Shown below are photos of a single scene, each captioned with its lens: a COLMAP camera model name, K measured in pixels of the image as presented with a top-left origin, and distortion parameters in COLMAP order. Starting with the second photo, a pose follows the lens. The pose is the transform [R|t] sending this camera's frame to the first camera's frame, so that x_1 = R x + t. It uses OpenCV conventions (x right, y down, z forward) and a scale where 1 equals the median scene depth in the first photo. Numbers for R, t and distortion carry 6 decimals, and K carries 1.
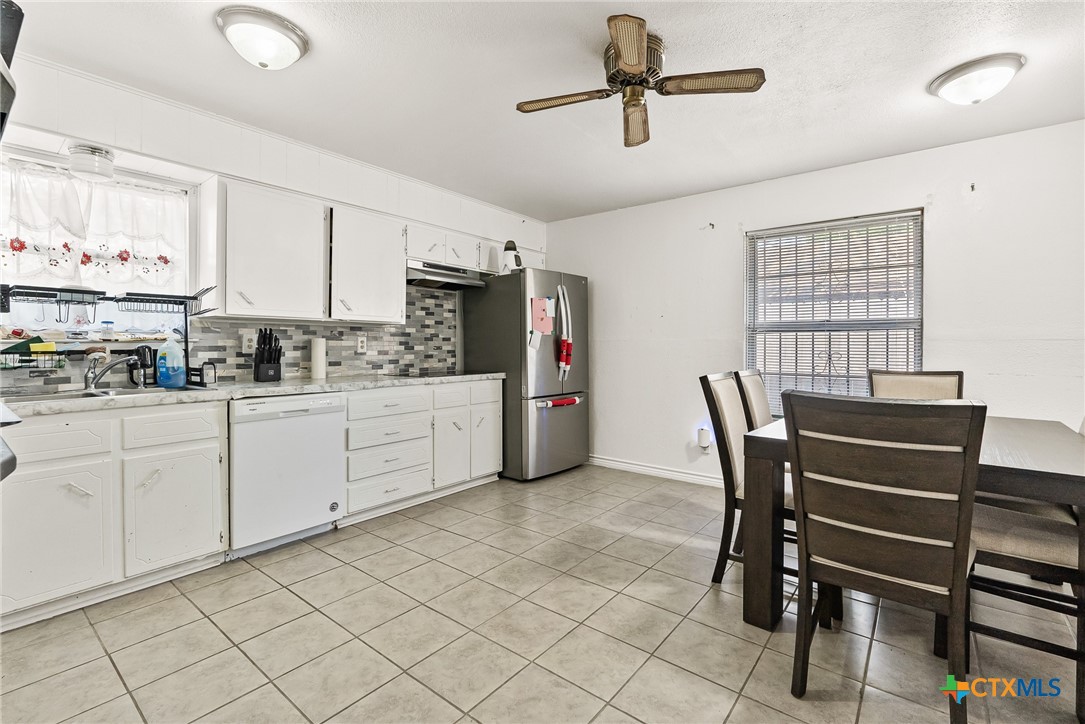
lens RADIAL K [[479.0, 0, 544.3], [0, 479.0, 353.6], [0, 0, 1]] dist [0.002539, 0.000115]
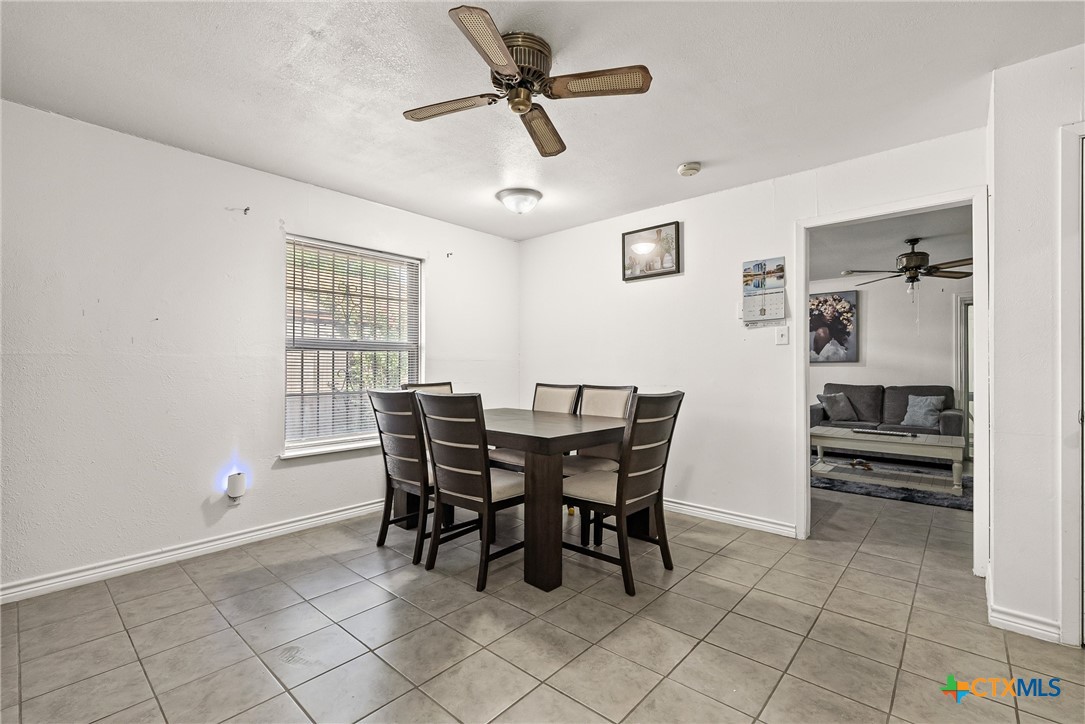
lens RADIAL K [[479.0, 0, 536.3], [0, 479.0, 366.4], [0, 0, 1]] dist [0.002539, 0.000115]
pose [[0.070396, -0.008920, 0.997479, -0.440854], [0.014479, 0.999864, 0.007920, -0.013884], [-0.997414, 0.013885, 0.070515, 0.519980]]
